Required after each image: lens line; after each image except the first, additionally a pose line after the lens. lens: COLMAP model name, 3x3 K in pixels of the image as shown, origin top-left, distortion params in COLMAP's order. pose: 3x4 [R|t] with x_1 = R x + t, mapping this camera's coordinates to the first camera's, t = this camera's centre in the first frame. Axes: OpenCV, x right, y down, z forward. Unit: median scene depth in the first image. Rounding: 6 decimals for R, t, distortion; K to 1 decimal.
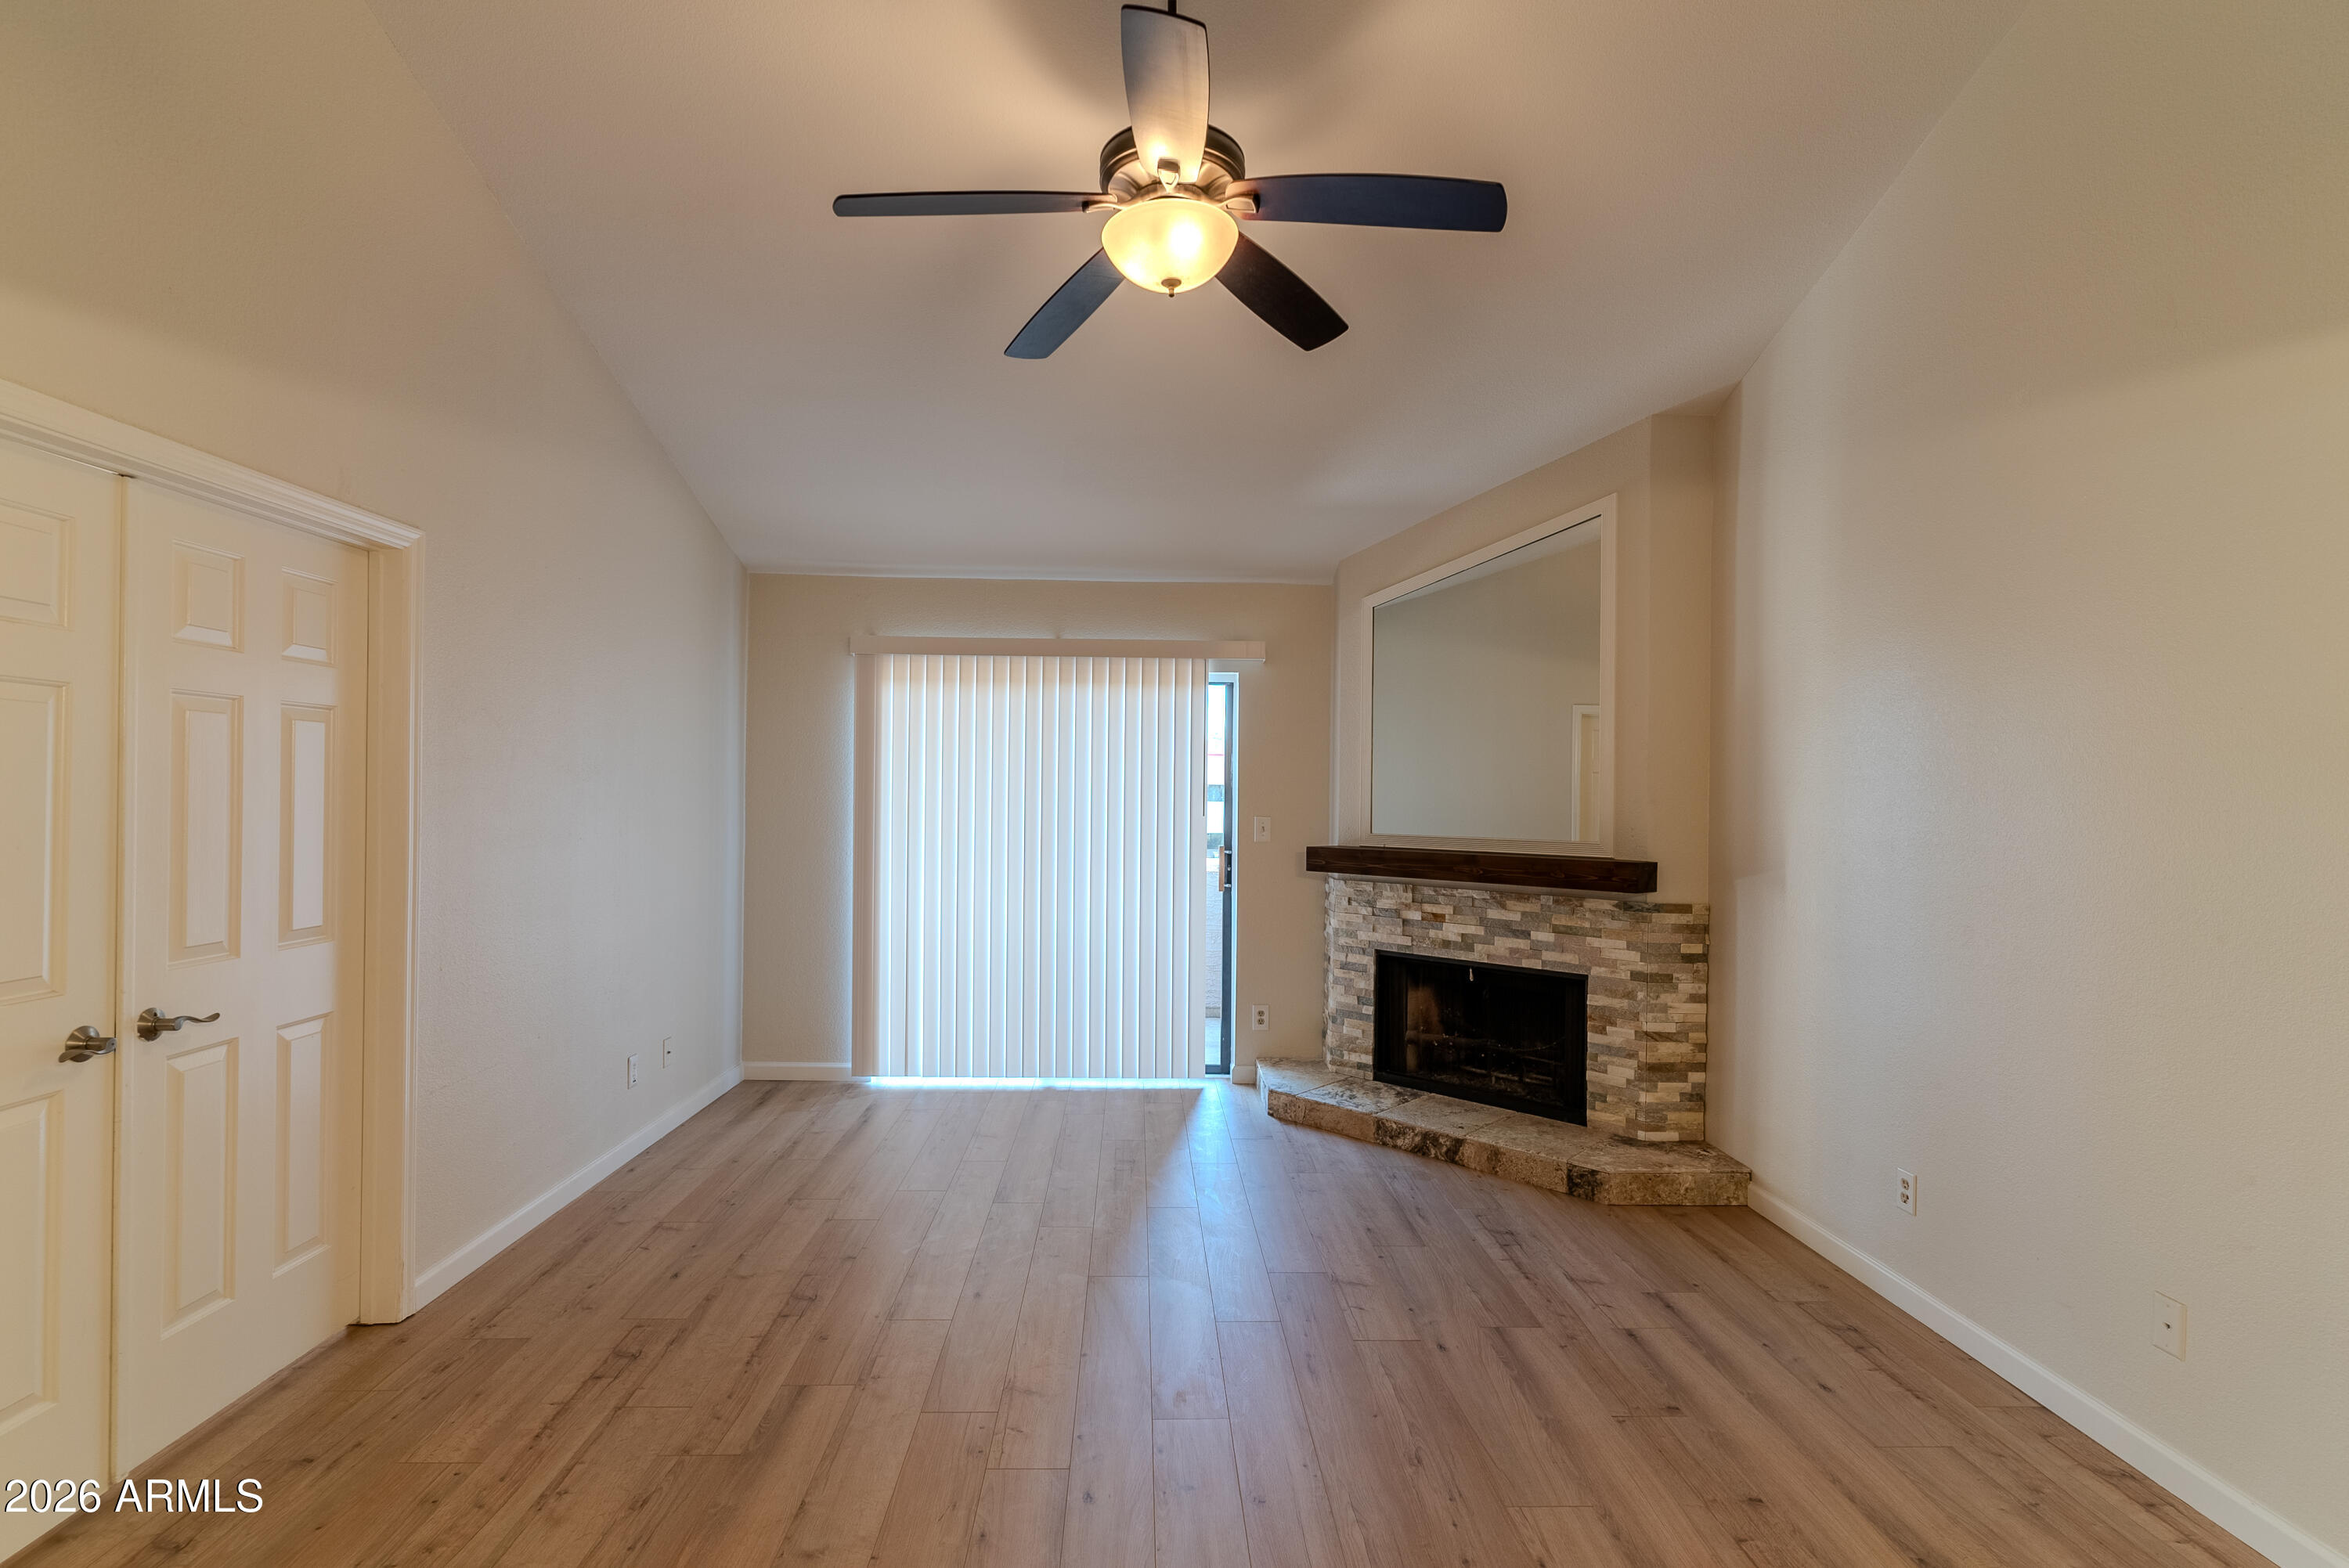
lens RADIAL K [[1119.7, 0, 1170.3], [0, 1119.7, 781.7], [0, 0, 1]] dist [0.003733, -0.000545]
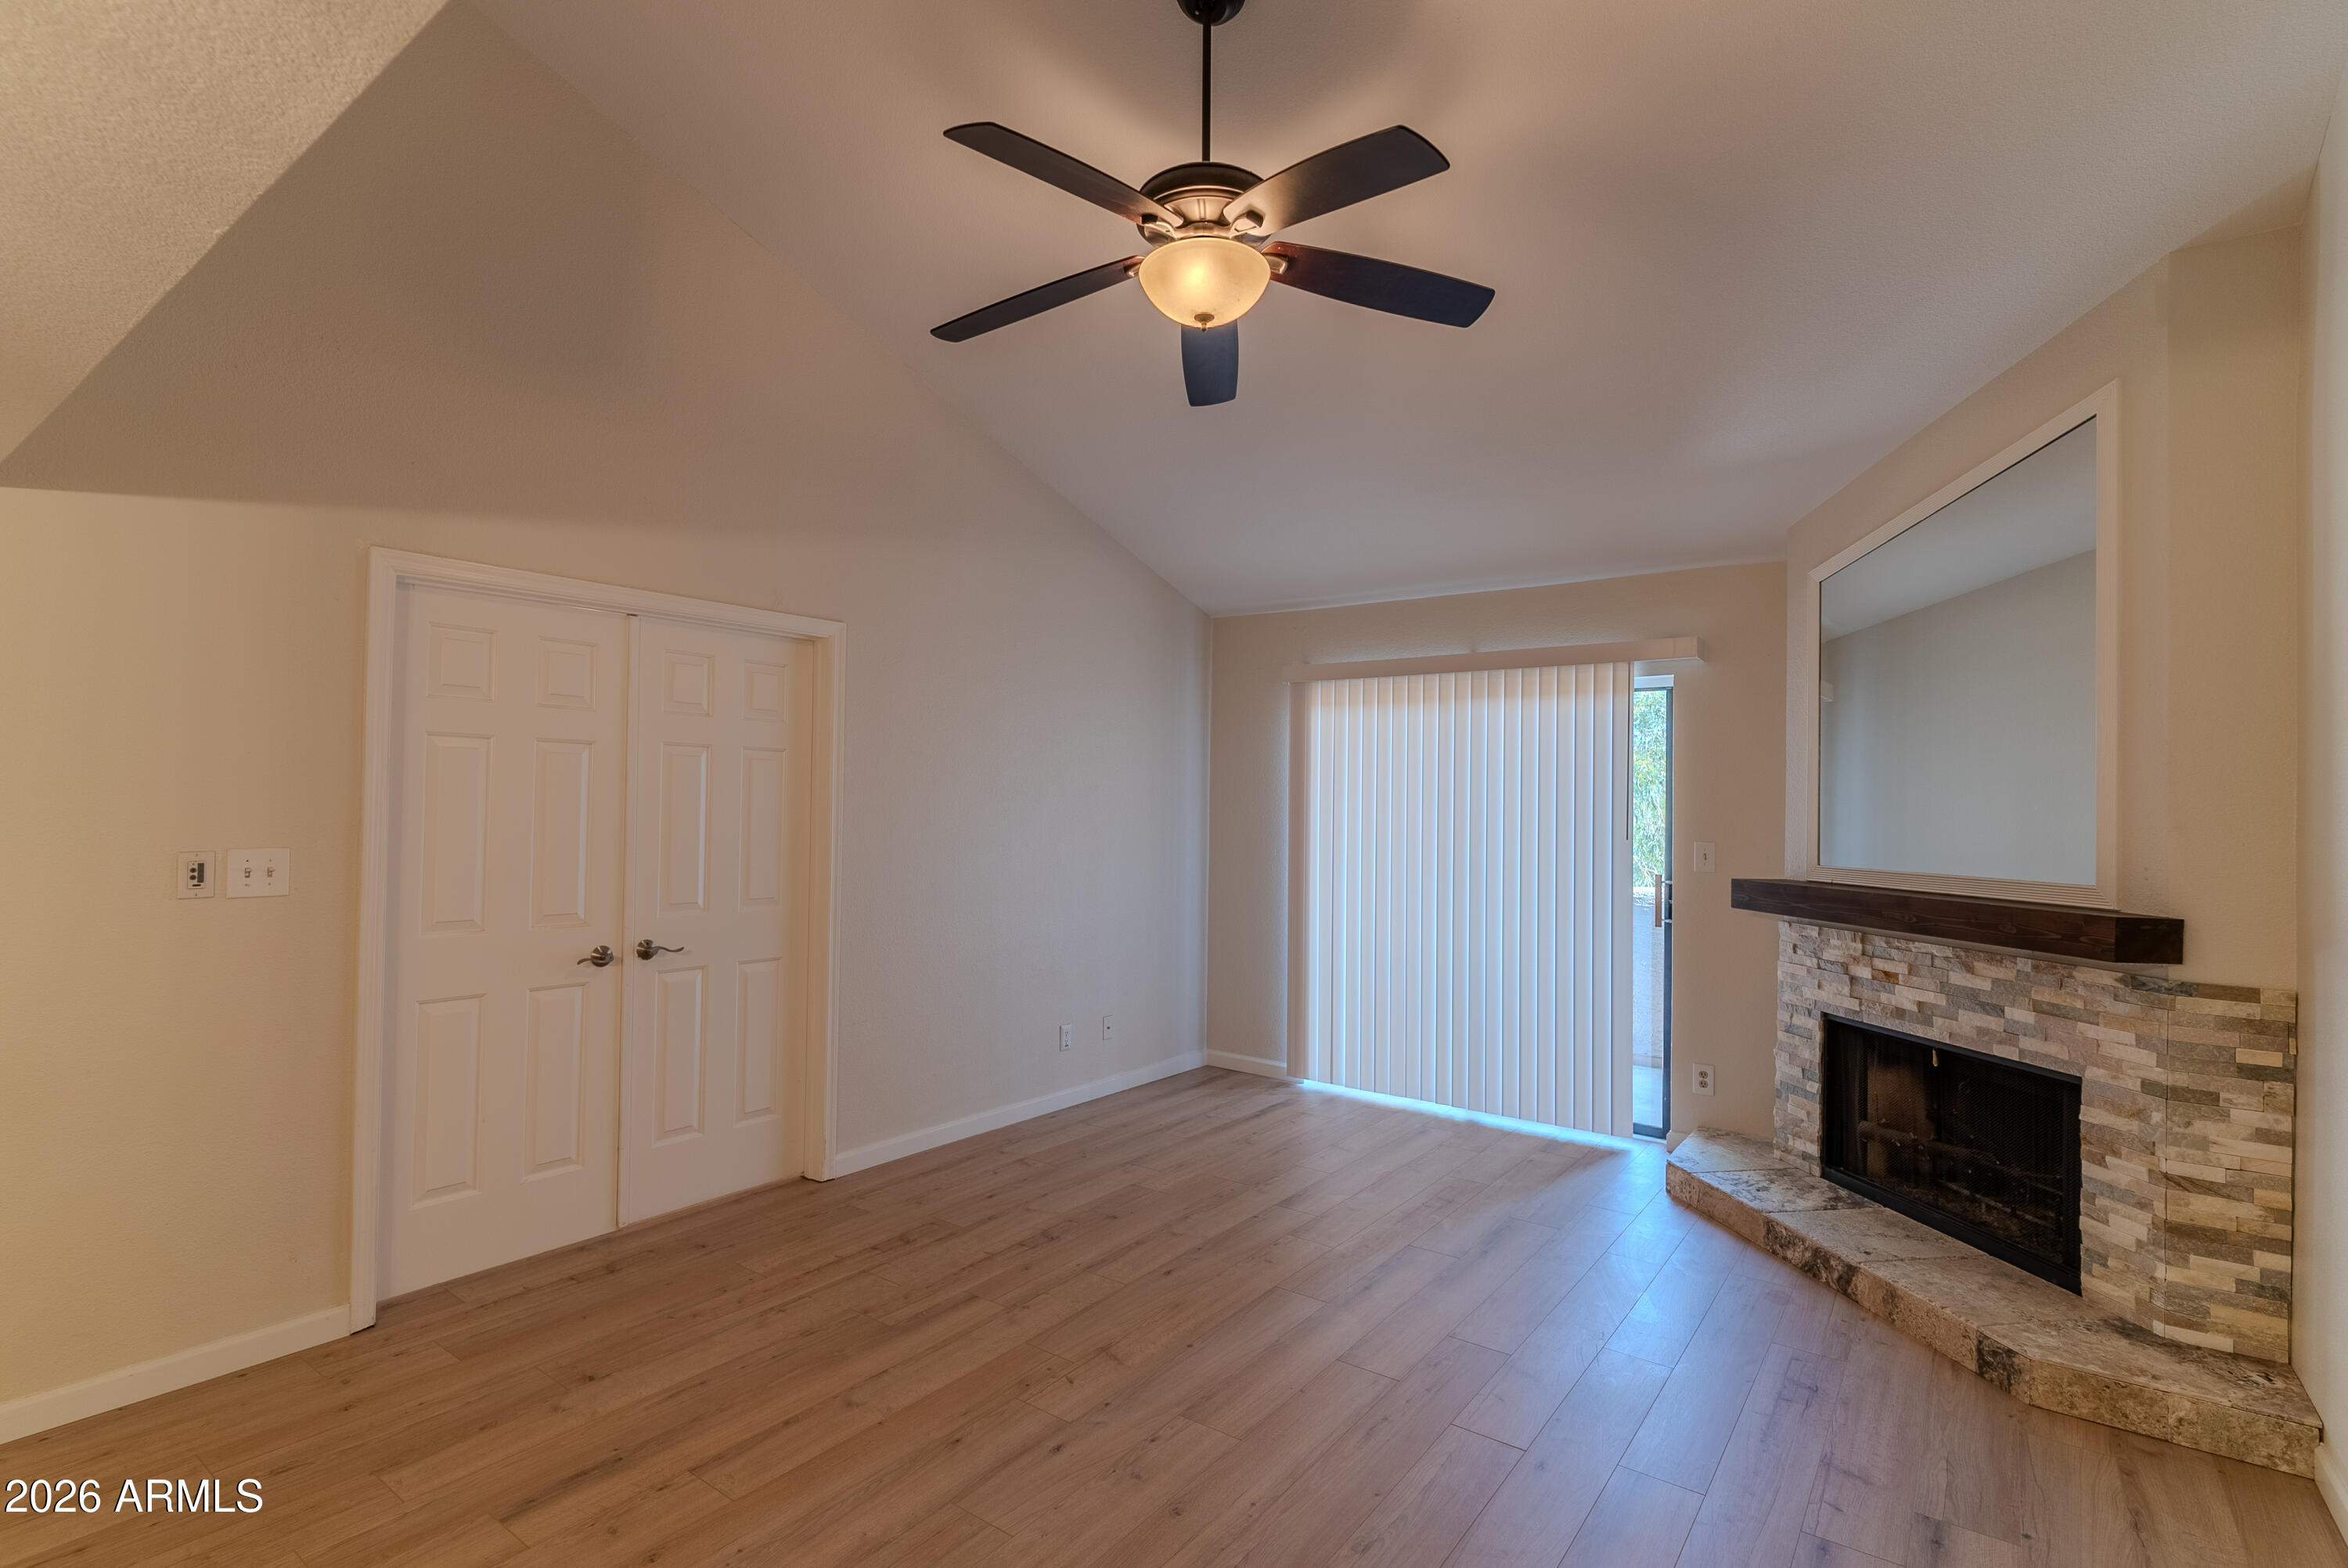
lens RADIAL K [[1119.2, 0, 1169.6], [0, 1119.2, 783.1], [0, 0, 1]] dist [0.003733, -0.000545]
pose [[0.786147, -0.011851, -0.617926, 0.362524], [0.000022, 0.999817, -0.019147, 0.003373], [0.618039, 0.015038, 0.786003, 0.101278]]
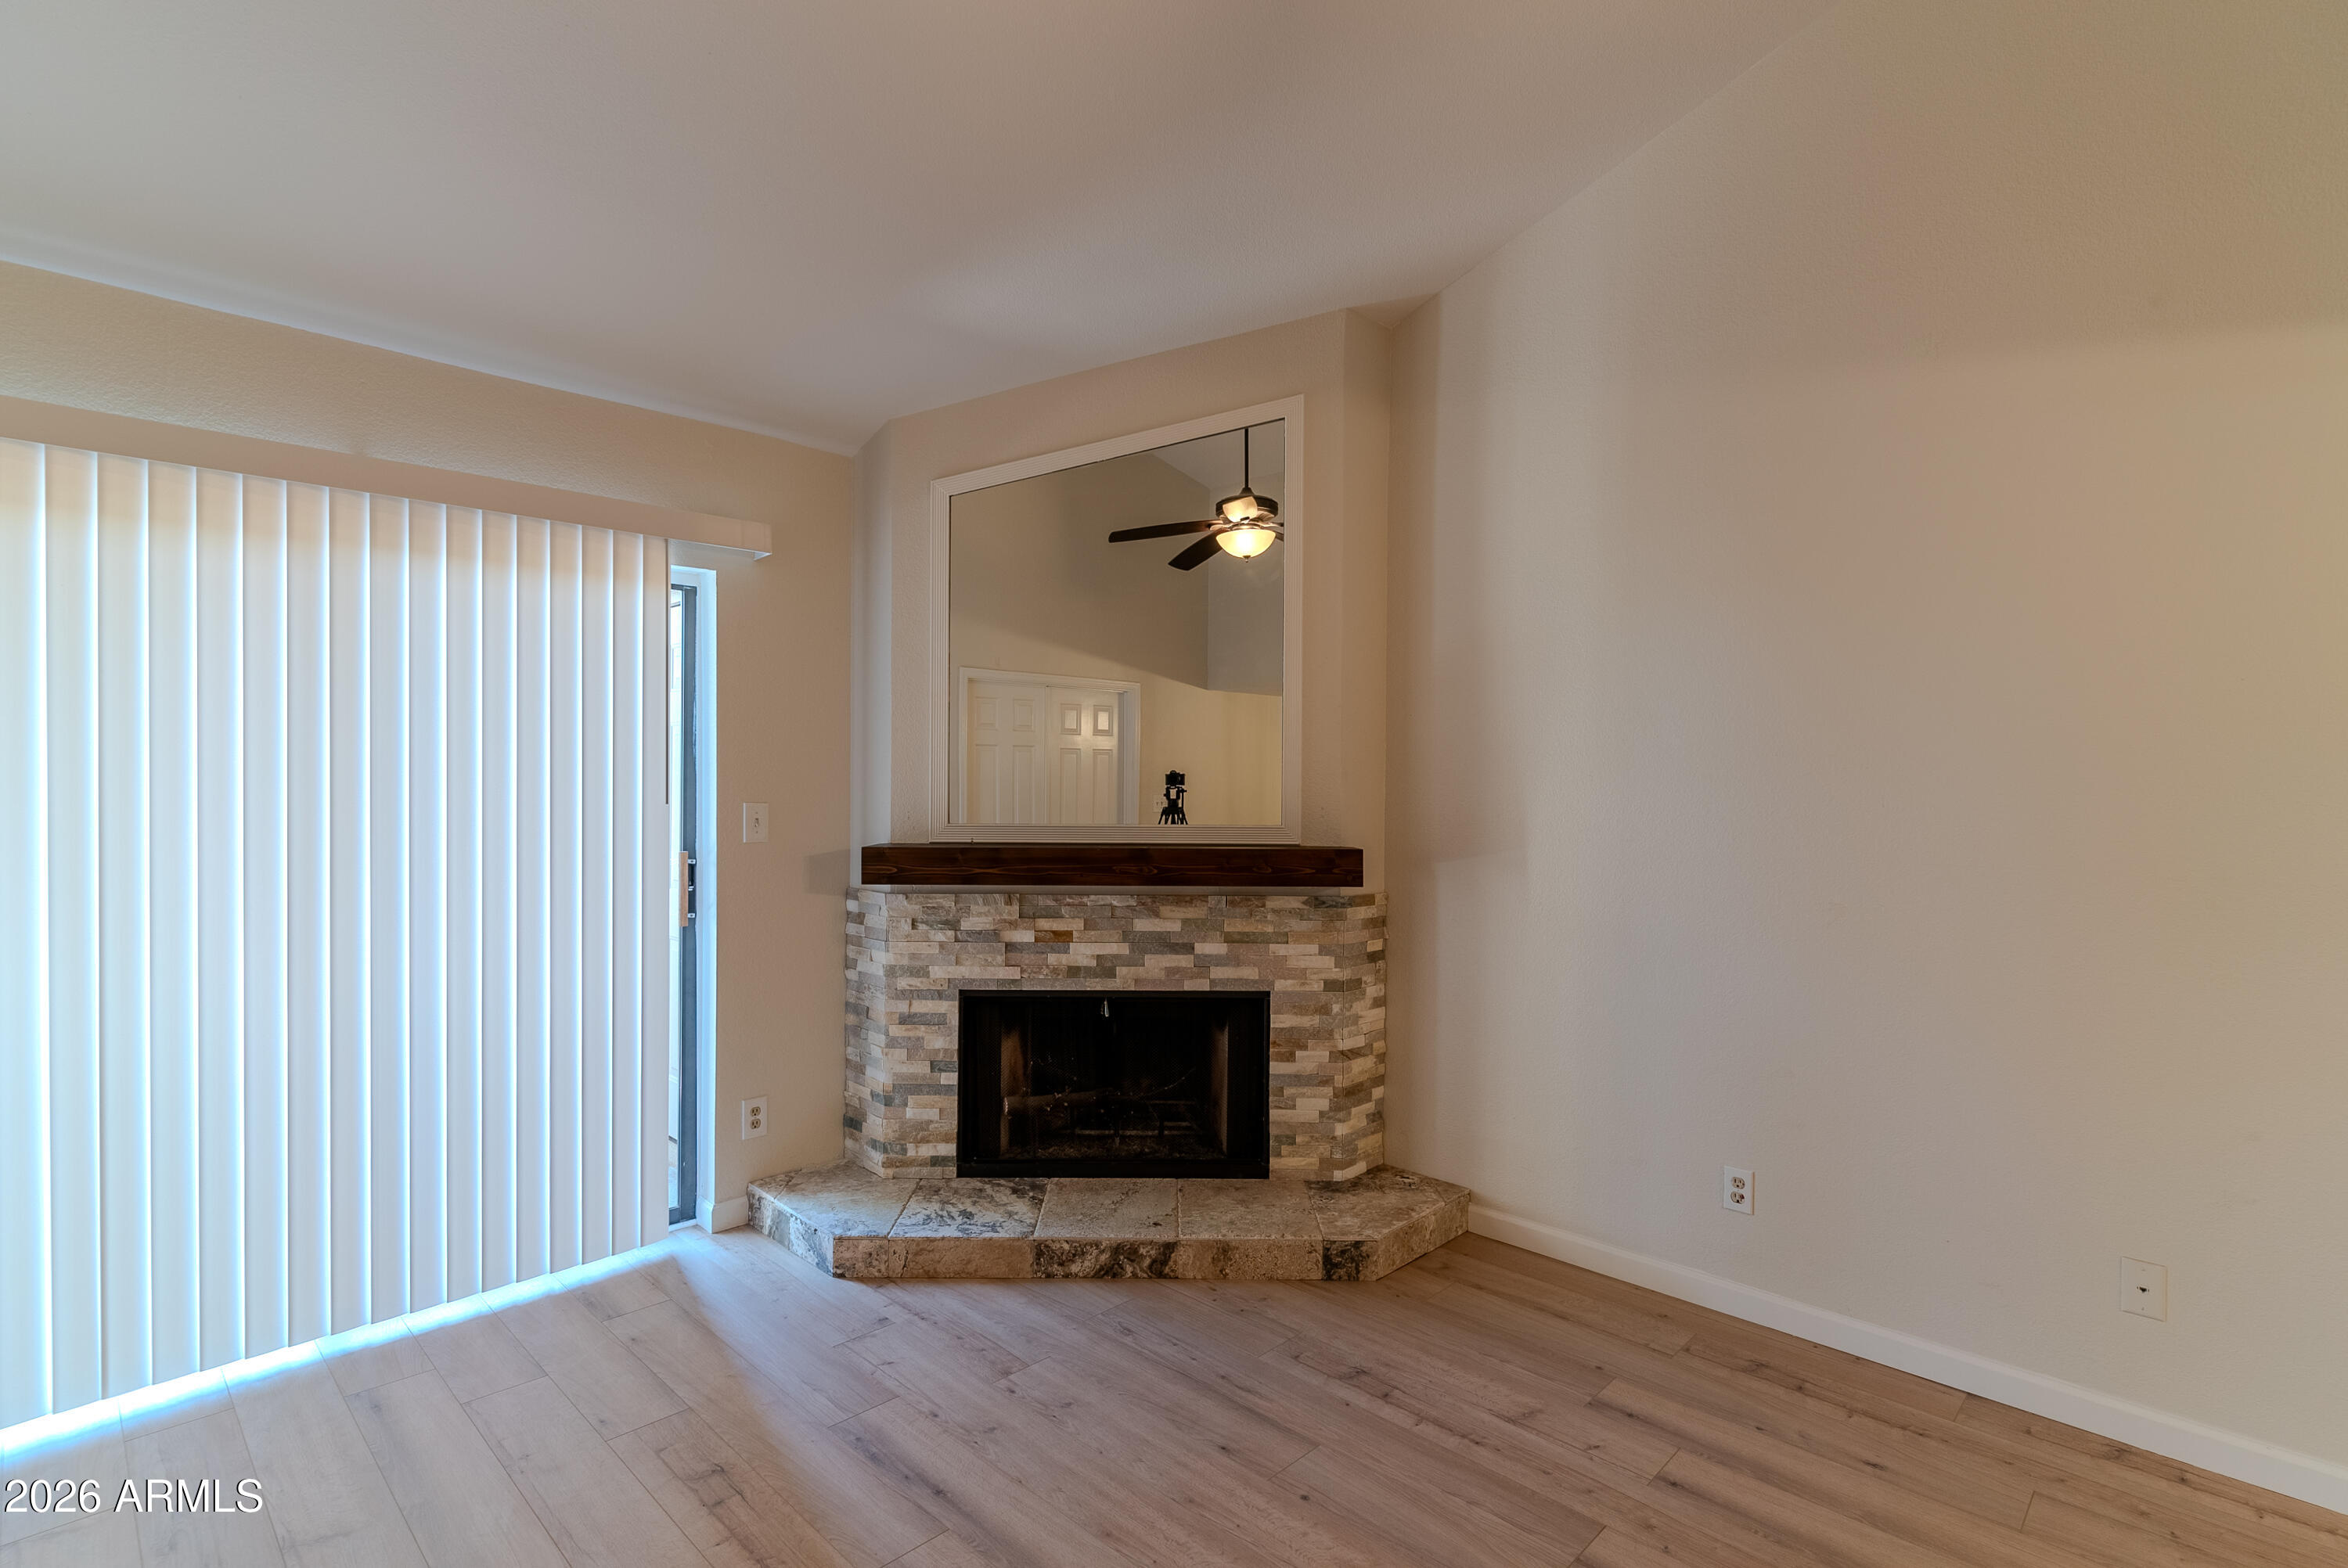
lens RADIAL K [[1119.2, 0, 1169.0], [0, 1119.2, 785.6], [0, 0, 1]] dist [0.003733, -0.000545]
pose [[0.722954, -0.011126, 0.690806, -0.234647], [-0.005764, 0.999738, 0.022134, 0.007663], [-0.690872, -0.019984, 0.722701, 0.475174]]
